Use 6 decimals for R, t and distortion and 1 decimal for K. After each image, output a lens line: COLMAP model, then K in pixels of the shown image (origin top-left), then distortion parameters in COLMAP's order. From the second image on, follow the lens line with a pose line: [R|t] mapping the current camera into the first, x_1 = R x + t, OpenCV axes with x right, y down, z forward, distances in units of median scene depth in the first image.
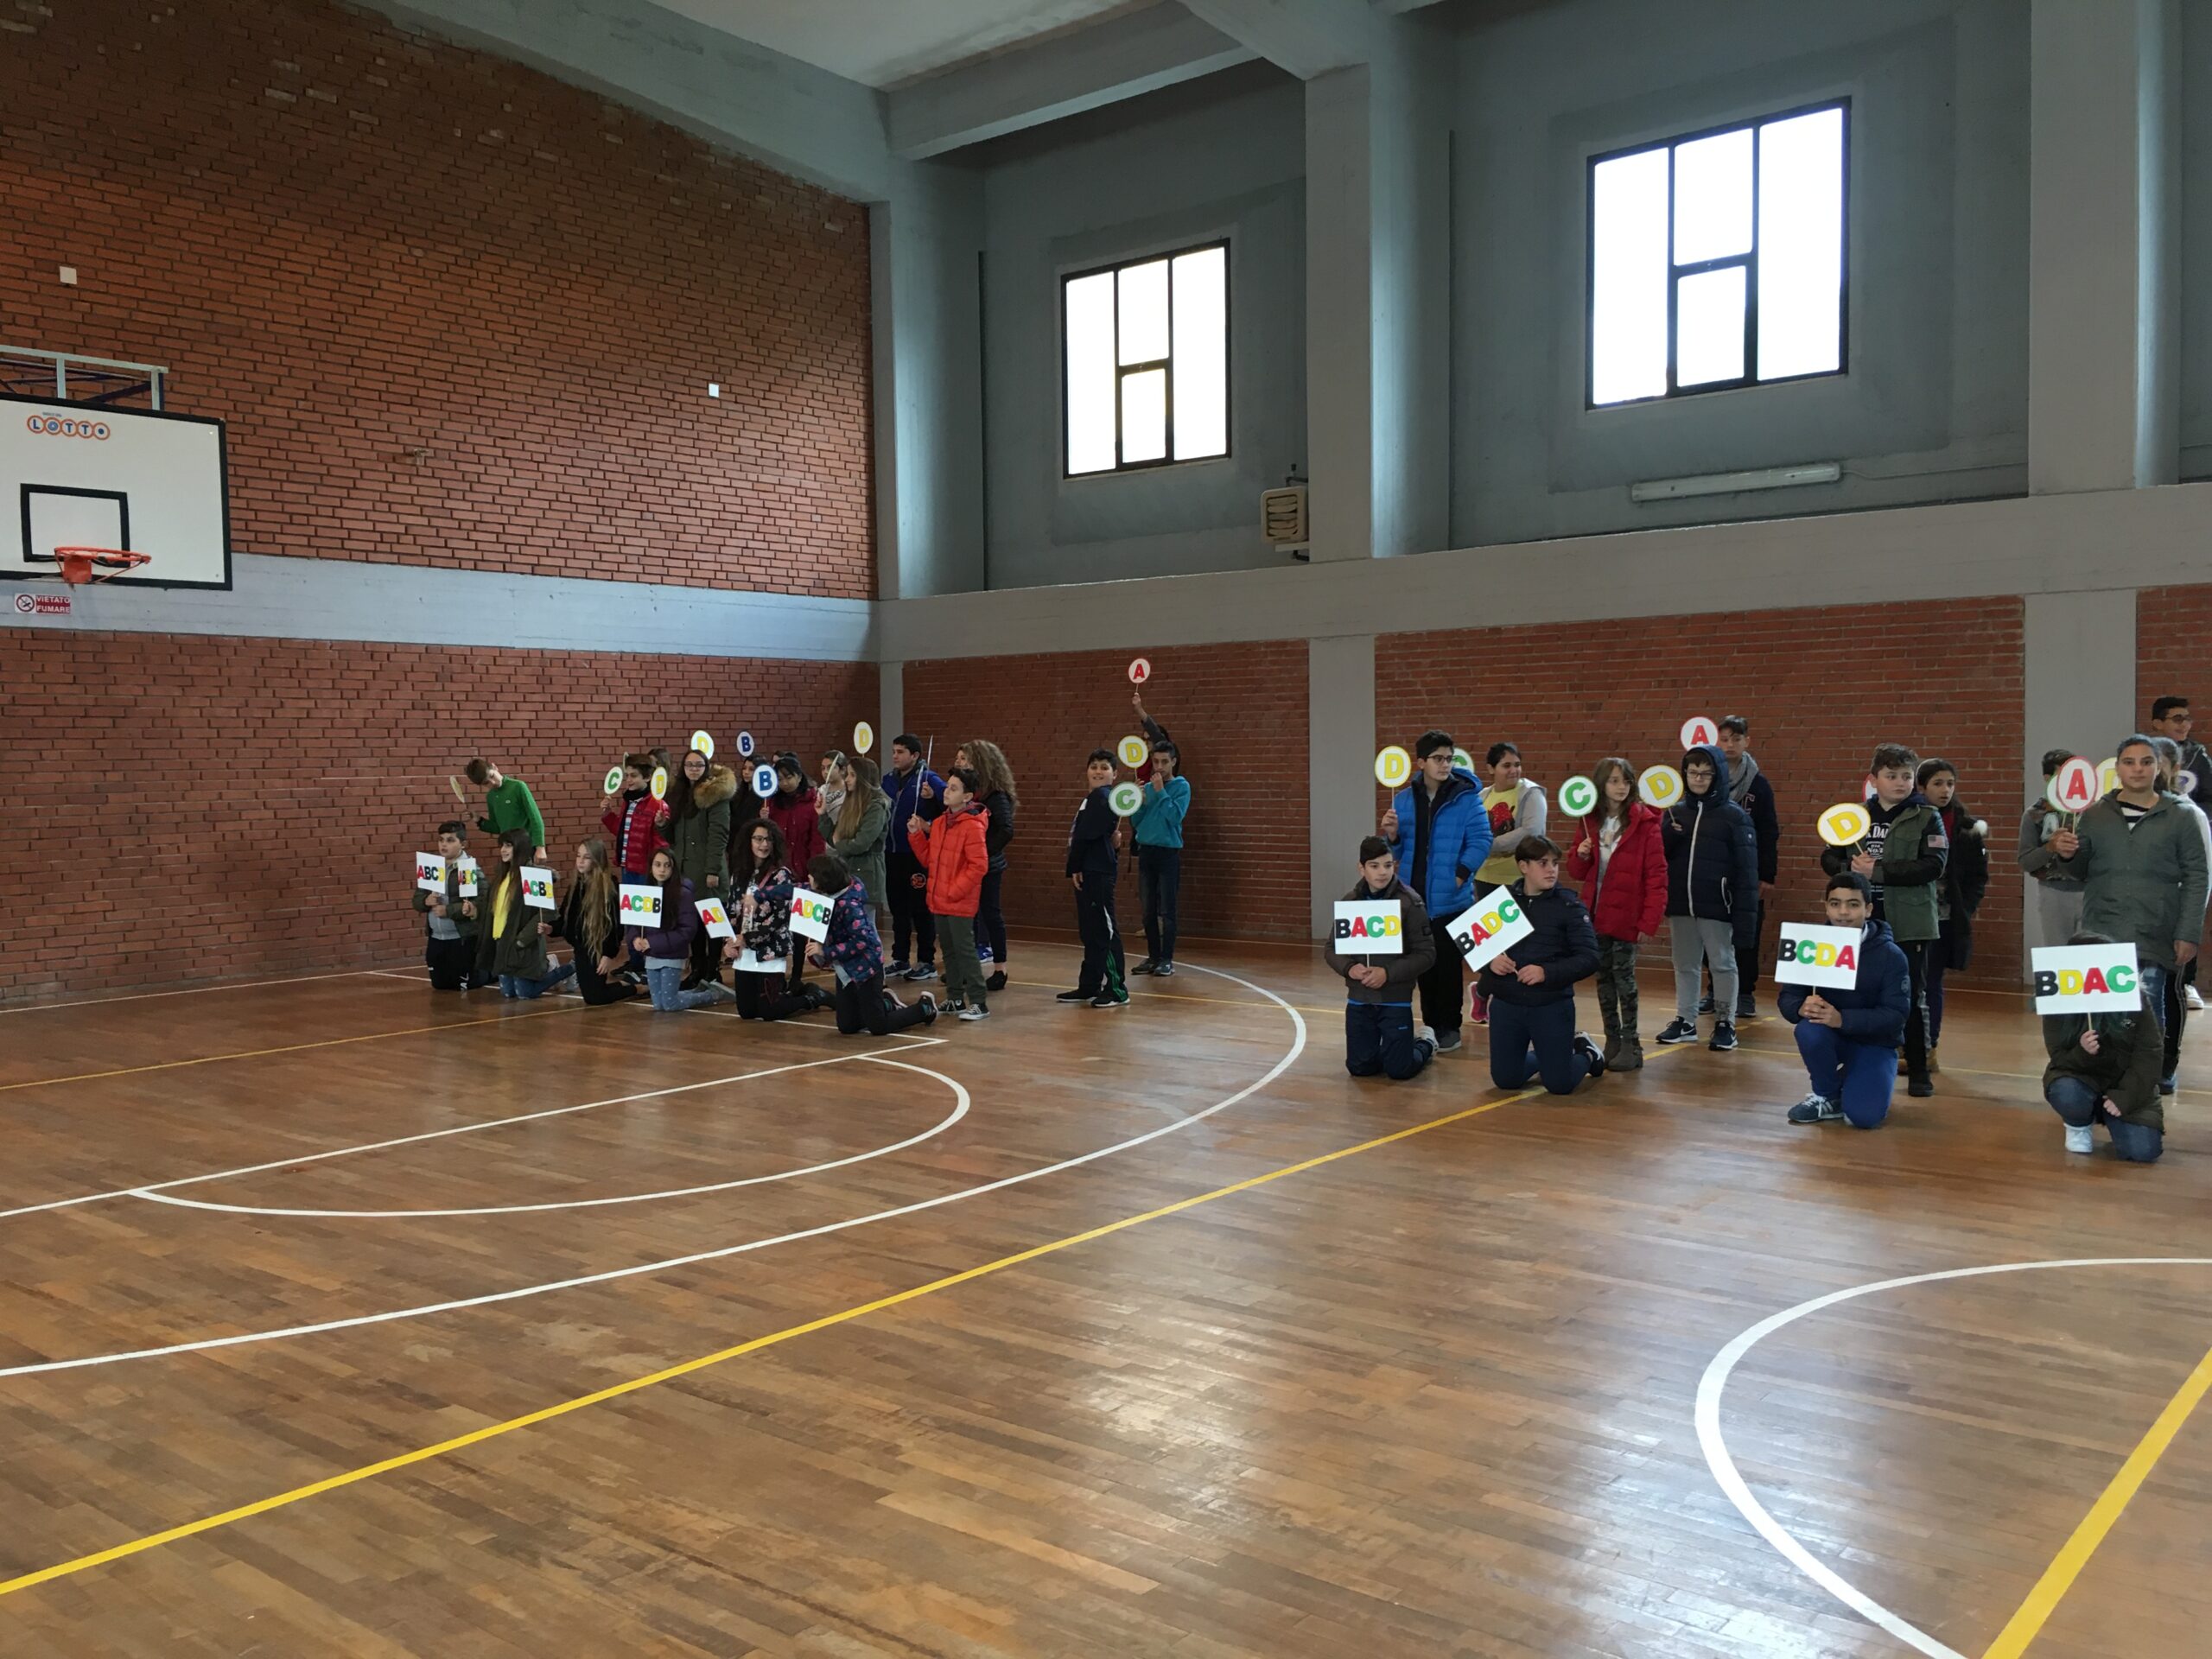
lens RADIAL K [[1919.7, 0, 1113.3], [0, 1919.7, 834.9], [0, 0, 1]] dist [0.073186, -0.094904]
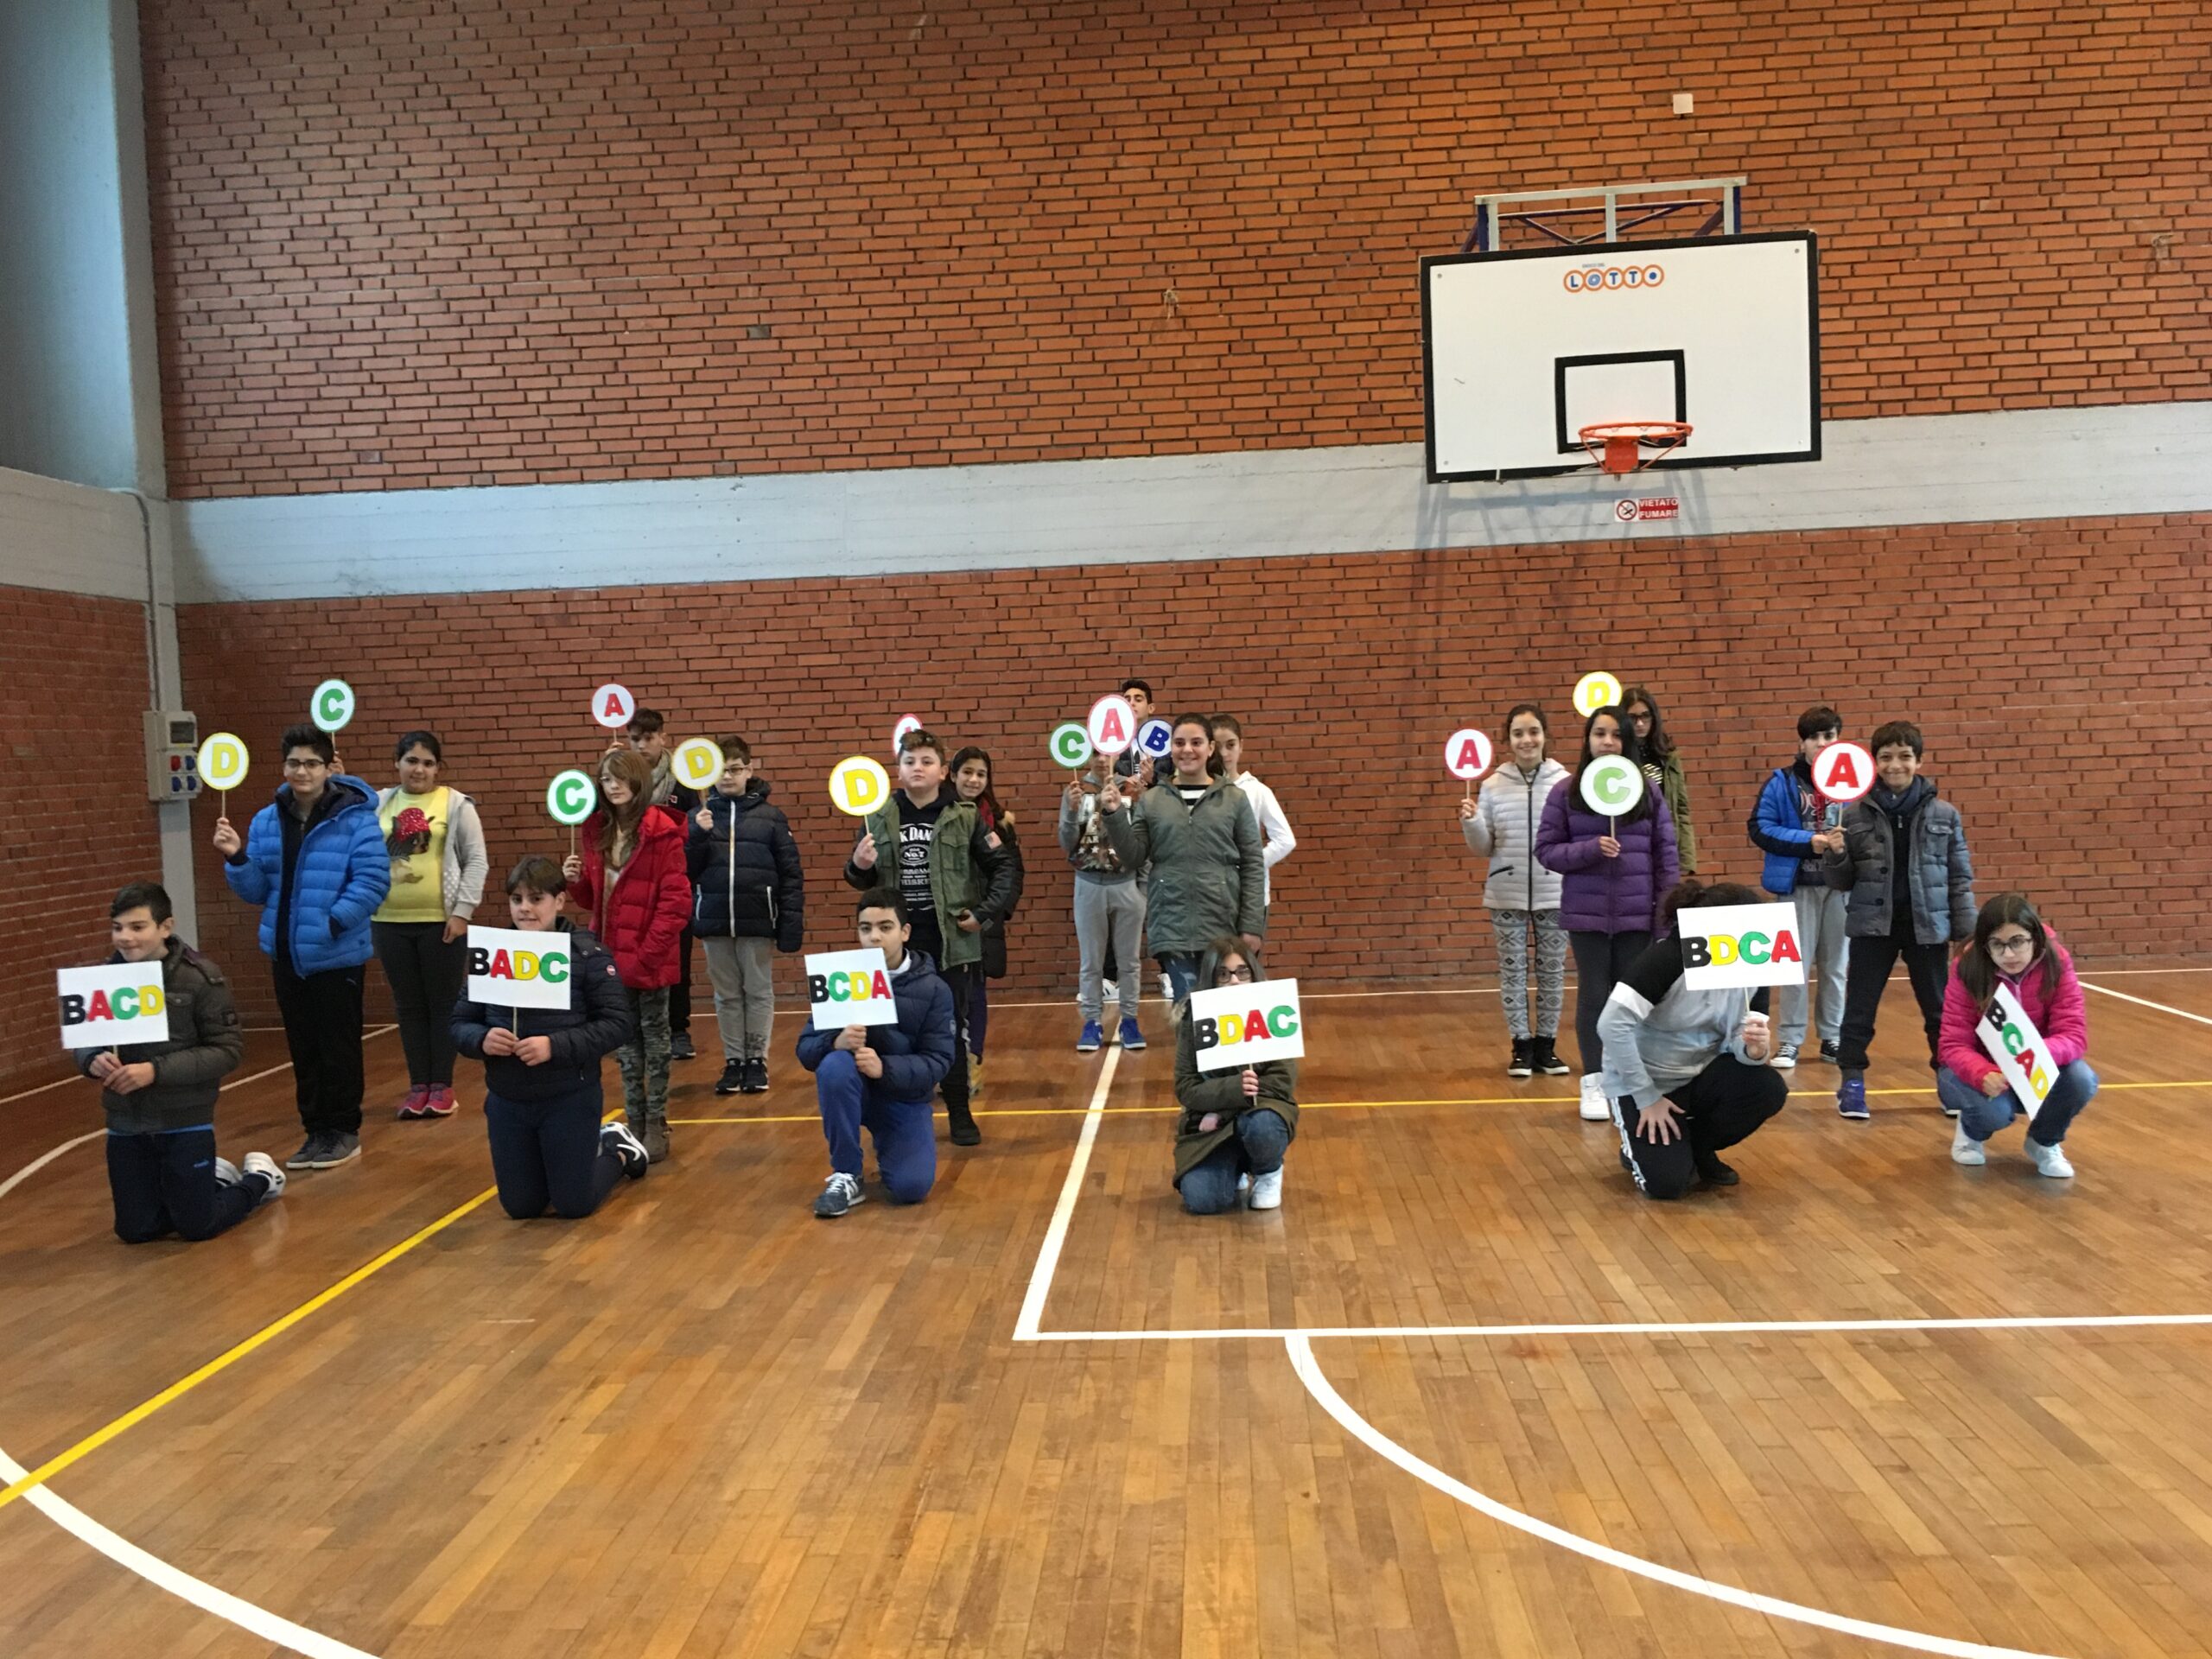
lens RADIAL K [[1919.7, 0, 1103.6], [0, 1919.7, 827.0], [0, 0, 1]] dist [0.073186, -0.094904]
pose [[0.584695, 0.028394, -0.810756, -0.003996], [-0.002937, 0.999455, 0.032885, -0.006732], [0.811248, -0.016846, 0.584459, 0.278161]]
